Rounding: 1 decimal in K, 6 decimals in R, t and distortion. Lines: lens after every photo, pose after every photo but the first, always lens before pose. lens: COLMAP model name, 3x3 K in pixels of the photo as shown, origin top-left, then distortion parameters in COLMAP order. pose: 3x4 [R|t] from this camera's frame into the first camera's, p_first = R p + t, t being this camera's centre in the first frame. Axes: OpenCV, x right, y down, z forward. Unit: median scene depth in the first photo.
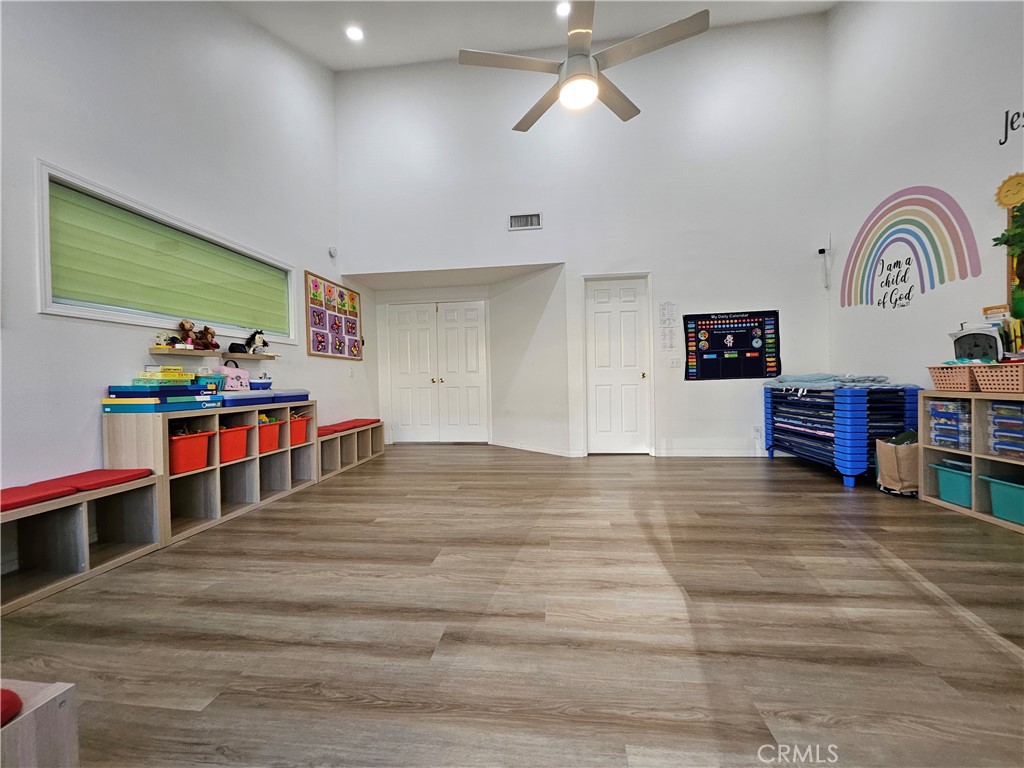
lens RADIAL K [[406.1, 0, 506.9], [0, 406.1, 385.4], [0, 0, 1]] dist [0.003290, -0.002524]
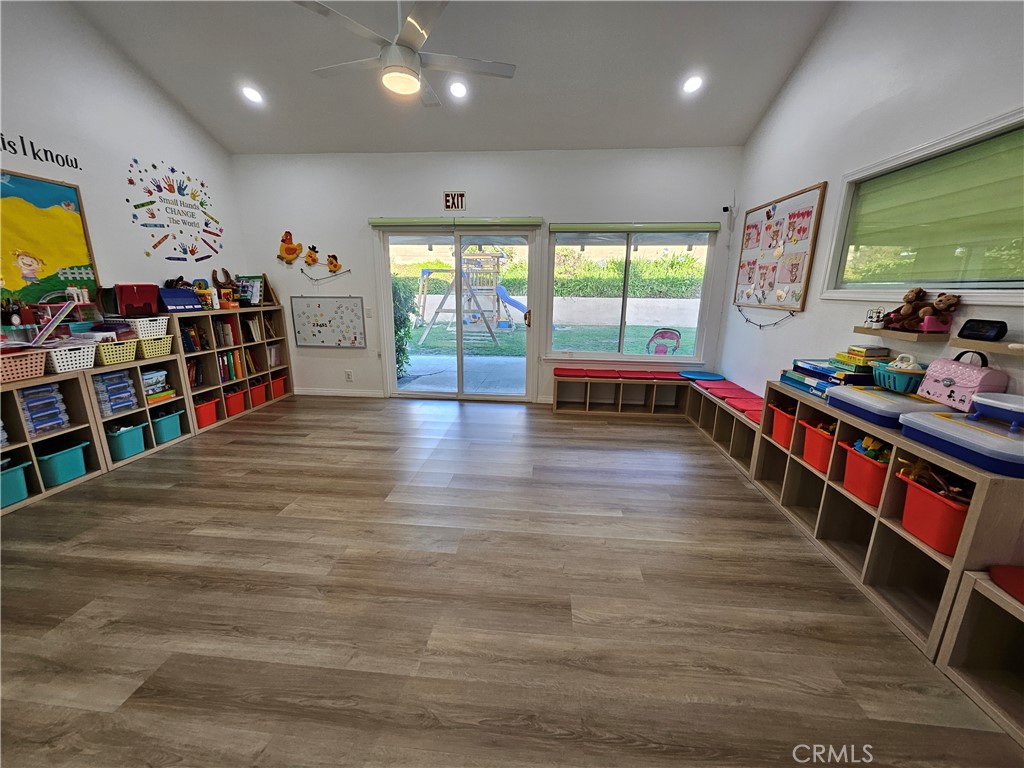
lens RADIAL K [[406.1, 0, 513.0], [0, 406.1, 388.0], [0, 0, 1]] dist [0.003290, -0.002524]
pose [[-0.999284, 0.020118, -0.032040, -0.037275], [0.011274, 0.966767, 0.255409, -0.156351], [0.036113, 0.254865, -0.966302, 1.477949]]
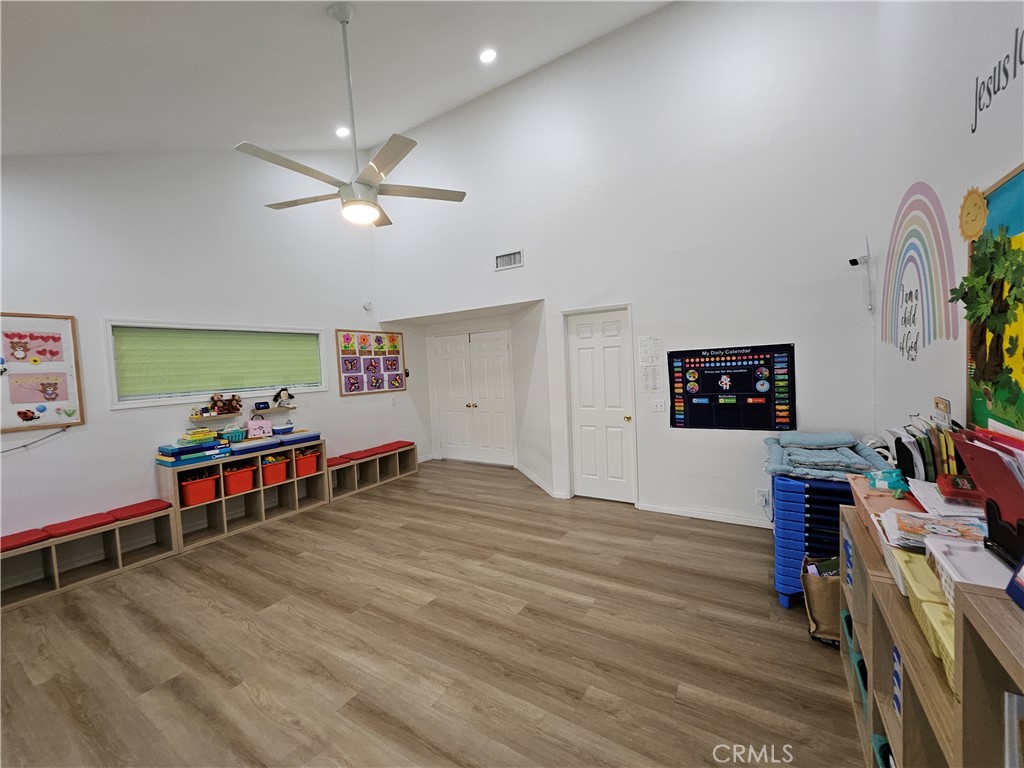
lens RADIAL K [[406.1, 0, 509.9], [0, 406.1, 384.8], [0, 0, 1]] dist [0.003290, -0.002524]
pose [[0.906909, 0.000114, -0.421327, 0.668524], [0.021472, 0.998688, 0.046489, -0.203743], [0.420780, -0.051208, 0.905716, 0.108167]]
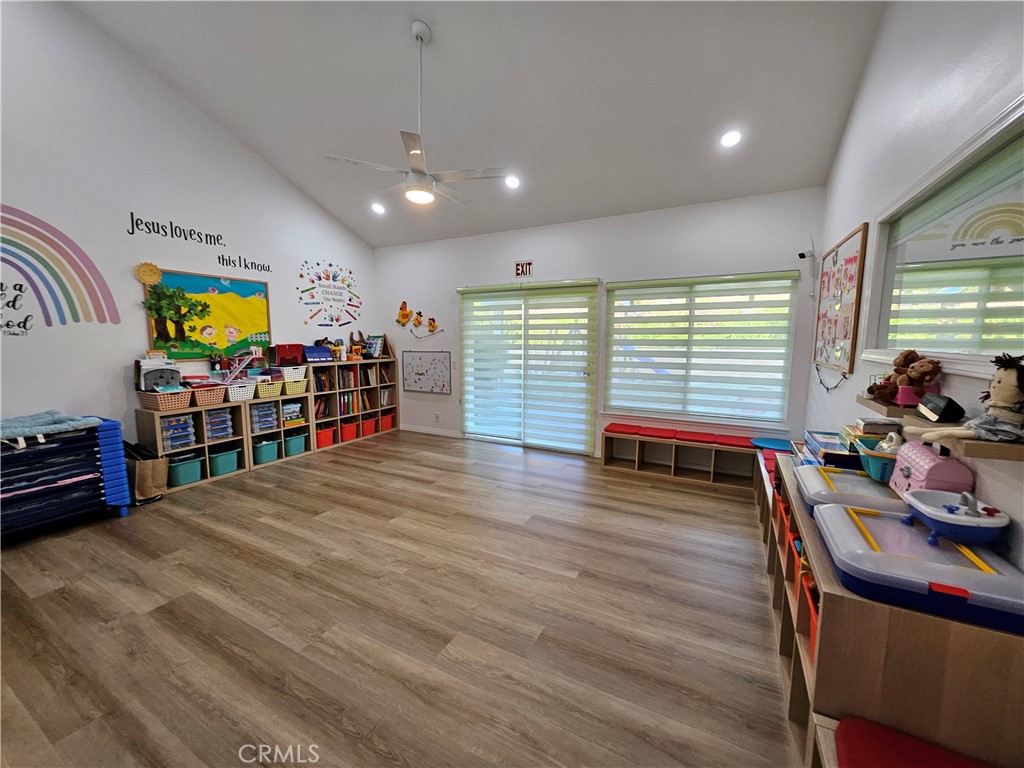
lens RADIAL K [[406.1, 0, 510.0], [0, 406.1, 384.7], [0, 0, 1]] dist [0.003290, -0.002524]
pose [[-0.932707, -0.019821, 0.360089, -0.407007], [0.025866, 0.992240, 0.121616, -0.169437], [-0.359706, 0.122746, -0.924957, 1.495471]]
